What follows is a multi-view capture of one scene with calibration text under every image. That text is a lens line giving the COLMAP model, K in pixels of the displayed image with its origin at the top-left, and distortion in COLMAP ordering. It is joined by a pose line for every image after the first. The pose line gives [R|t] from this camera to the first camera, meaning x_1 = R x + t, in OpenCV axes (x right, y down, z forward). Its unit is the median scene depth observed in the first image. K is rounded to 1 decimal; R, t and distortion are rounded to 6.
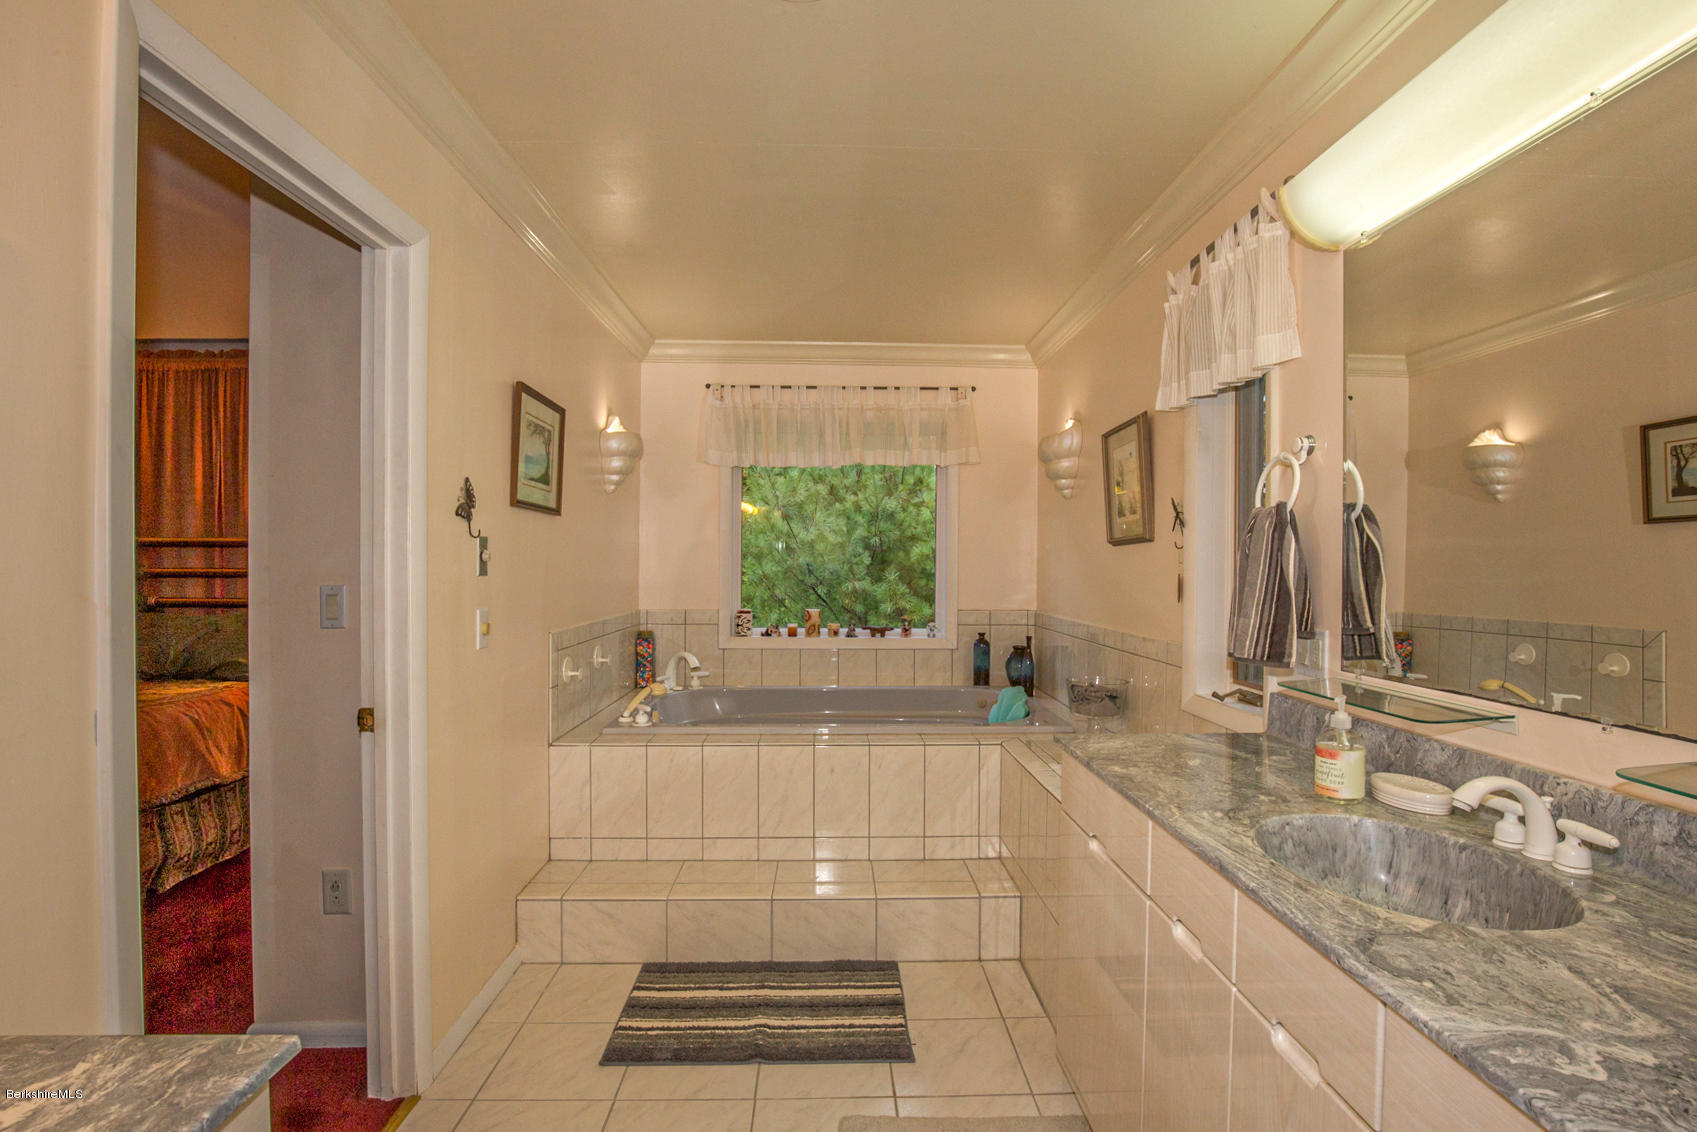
lens RADIAL K [[776.8, 0, 856.0], [0, 776.8, 572.1], [0, 0, 1]] dist [-0.037011, 0.006407]
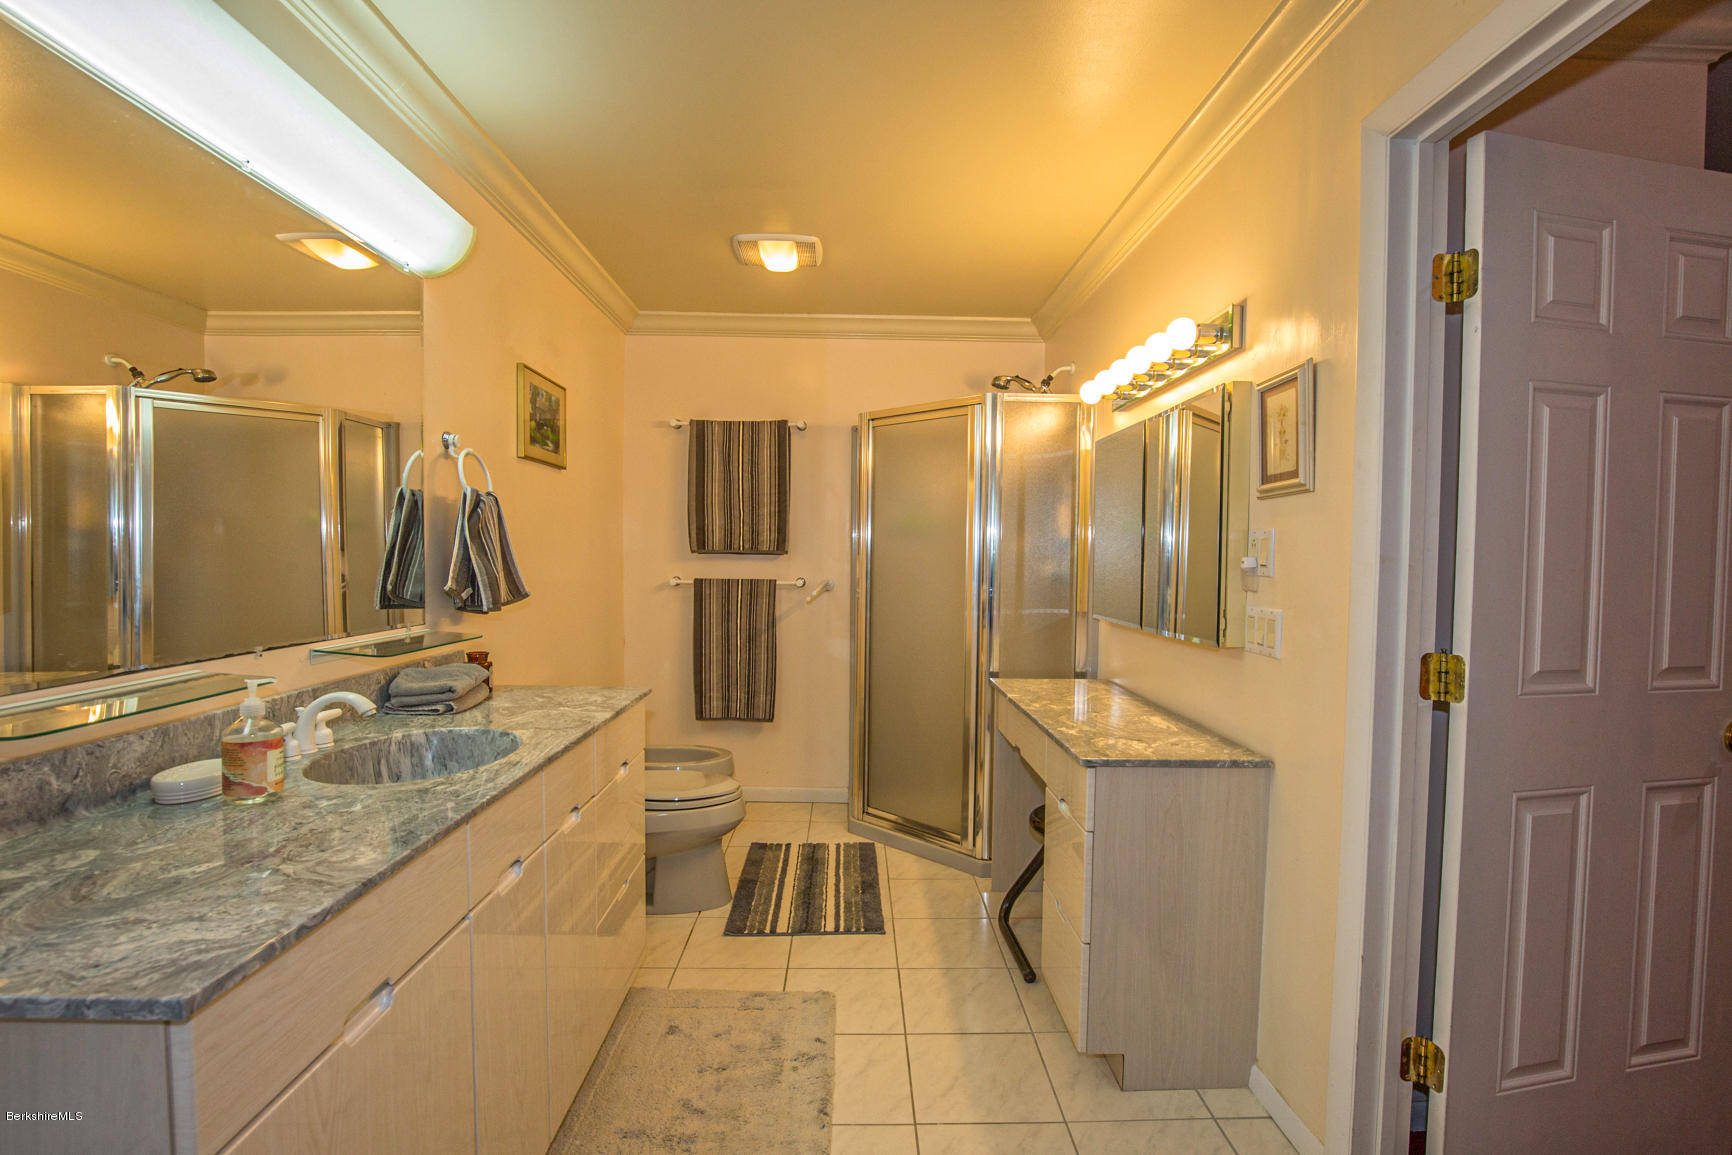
lens RADIAL K [[792.9, 0, 873.6], [0, 792.9, 583.7], [0, 0, 1]] dist [-0.037011, 0.006407]
pose [[-0.999869, -0.013644, 0.008752, -0.083007], [-0.013219, 0.998812, 0.046909, 0.003206], [-0.009381, 0.046787, -0.998861, 1.973088]]
